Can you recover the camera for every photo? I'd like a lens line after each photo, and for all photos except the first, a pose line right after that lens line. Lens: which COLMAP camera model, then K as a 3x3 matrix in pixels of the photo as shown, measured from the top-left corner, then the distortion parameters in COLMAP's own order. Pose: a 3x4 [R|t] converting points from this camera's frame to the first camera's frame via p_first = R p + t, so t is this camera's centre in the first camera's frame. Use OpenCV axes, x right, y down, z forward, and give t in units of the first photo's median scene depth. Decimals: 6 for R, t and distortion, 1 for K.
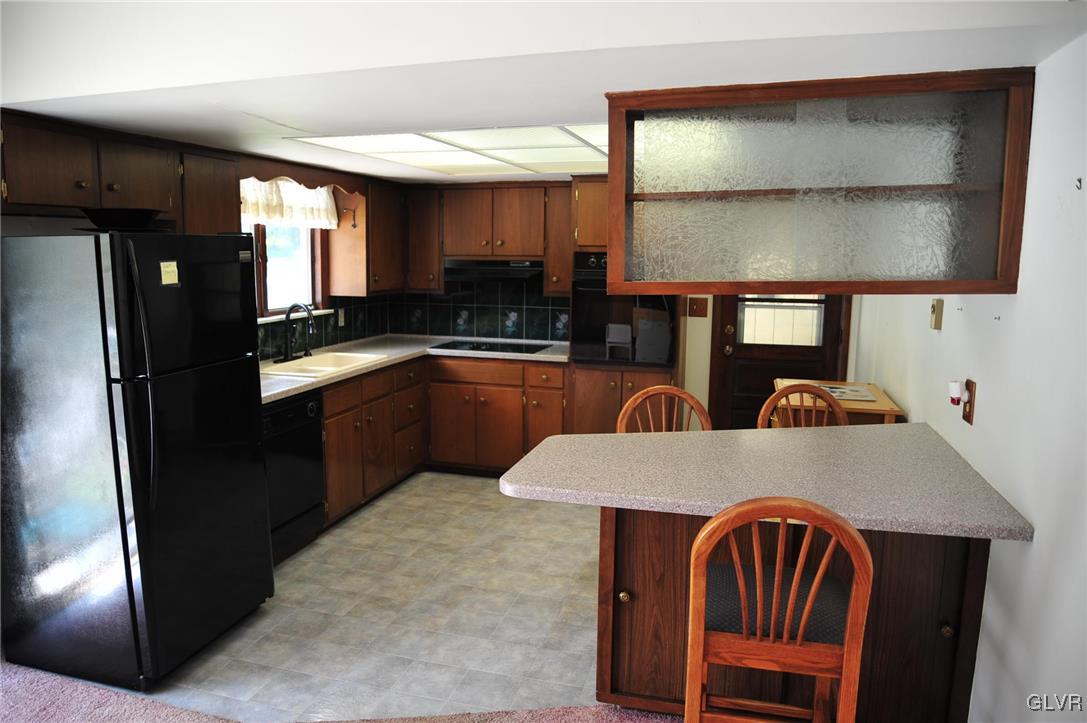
lens RADIAL K [[730.4, 0, 544.8], [0, 730.4, 362.3], [0, 0, 1]] dist [-0.090585, 0.028715]
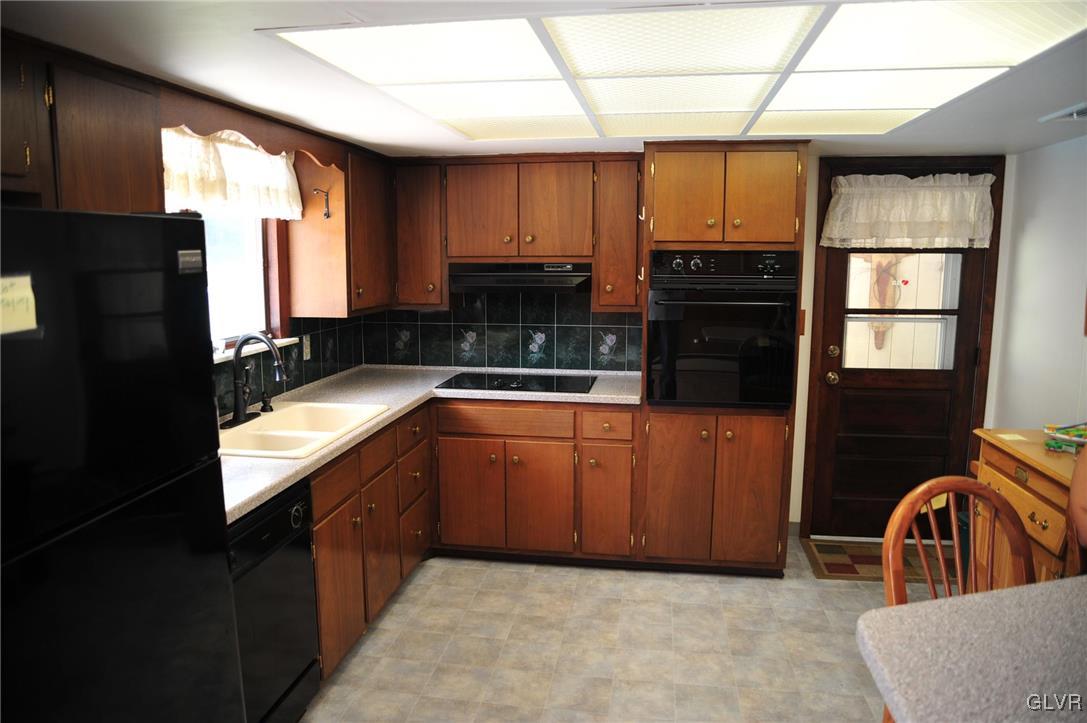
lens RADIAL K [[730.4, 0, 543.4], [0, 730.4, 360.5], [0, 0, 1]] dist [-0.090585, 0.028715]
pose [[0.992593, -0.027181, 0.118405, -0.143493], [0.027601, 0.999617, -0.001911, -0.043532], [-0.118308, 0.005164, 0.992964, 0.295283]]
